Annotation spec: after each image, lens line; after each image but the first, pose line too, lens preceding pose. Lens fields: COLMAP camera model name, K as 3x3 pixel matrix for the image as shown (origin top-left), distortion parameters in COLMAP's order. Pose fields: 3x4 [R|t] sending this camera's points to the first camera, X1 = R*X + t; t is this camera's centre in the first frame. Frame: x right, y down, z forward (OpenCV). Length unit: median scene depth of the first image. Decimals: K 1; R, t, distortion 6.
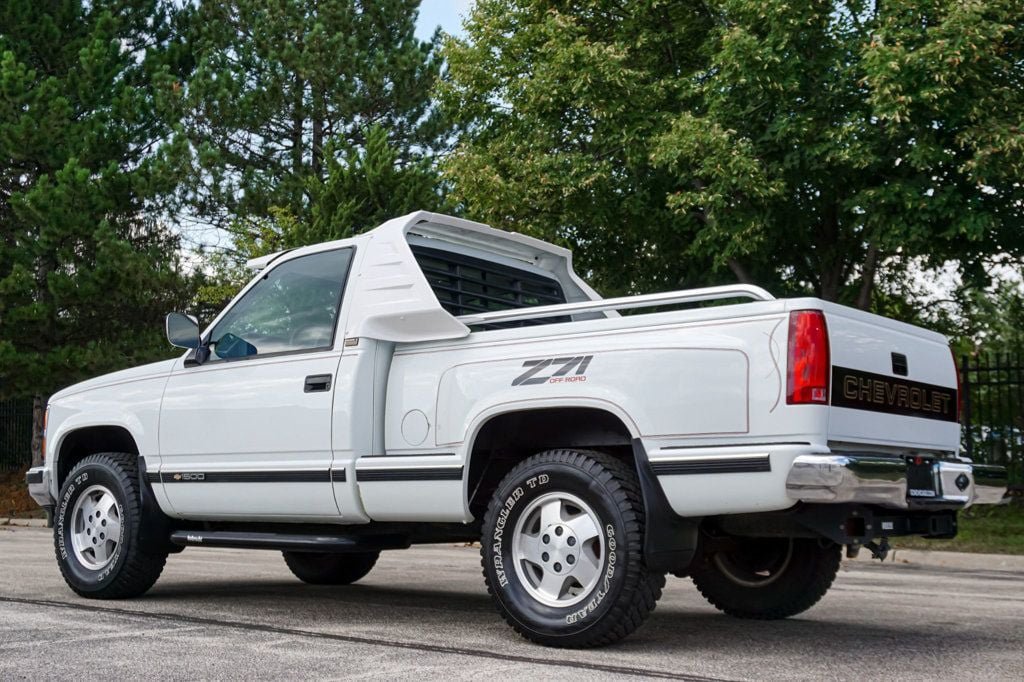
lens RADIAL K [[1304.5, 0, 502.8], [0, 1304.5, 342.2], [0, 0, 1]] dist [0.005576, 0.000000]
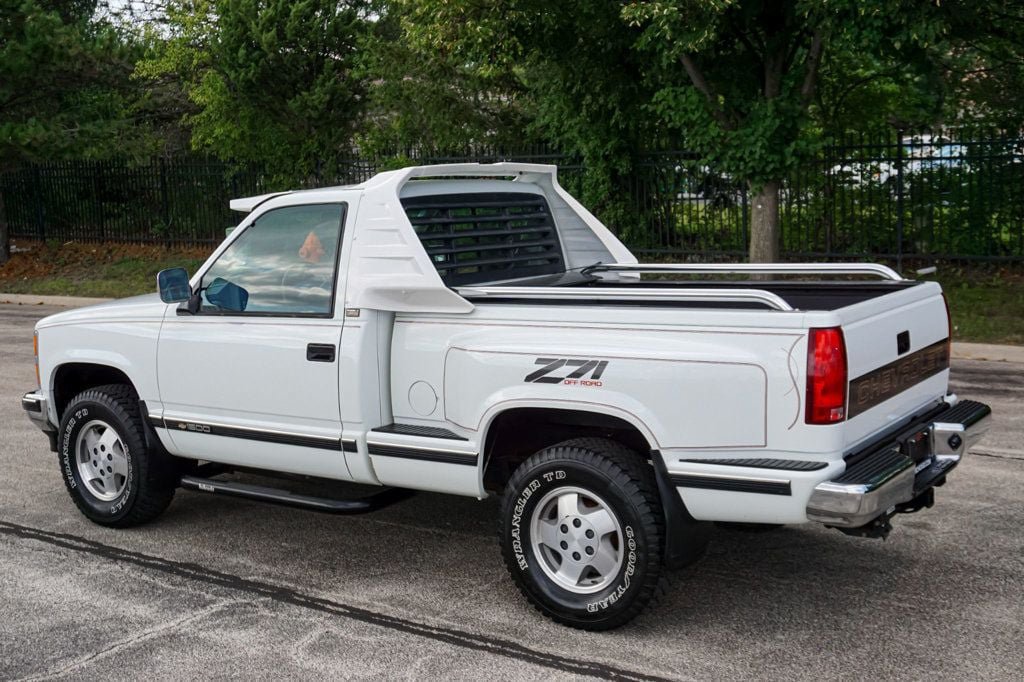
lens RADIAL K [[1249.8, 0, 493.4], [0, 1249.8, 326.3], [0, 0, 1]] dist [-0.005301, 0.000000]
pose [[0.997865, -0.045927, 0.046427, -0.055620], [0.034043, 0.972516, 0.230336, -0.213168], [-0.055730, -0.228264, 0.972003, 0.066086]]
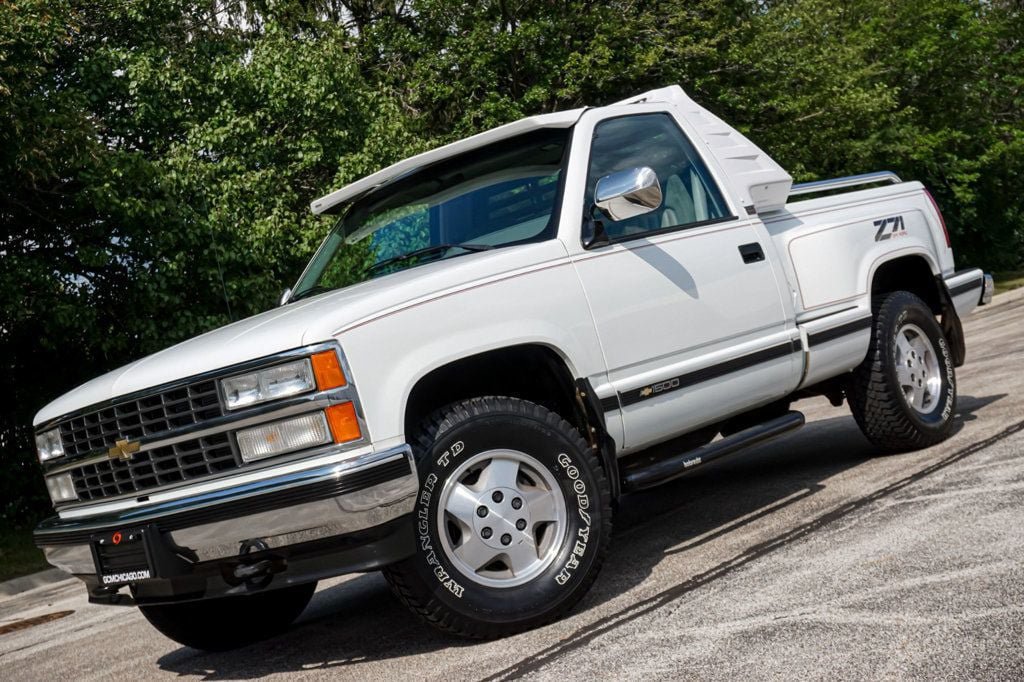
lens RADIAL K [[1385.3, 0, 509.3], [0, 1385.3, 344.2], [0, 0, 1]] dist [0.011025, 0.000000]
pose [[0.066177, -0.012329, 0.997732, -1.162780], [0.123916, 0.992284, 0.004043, 0.072776], [-0.990084, 0.123368, 0.067194, 1.154852]]
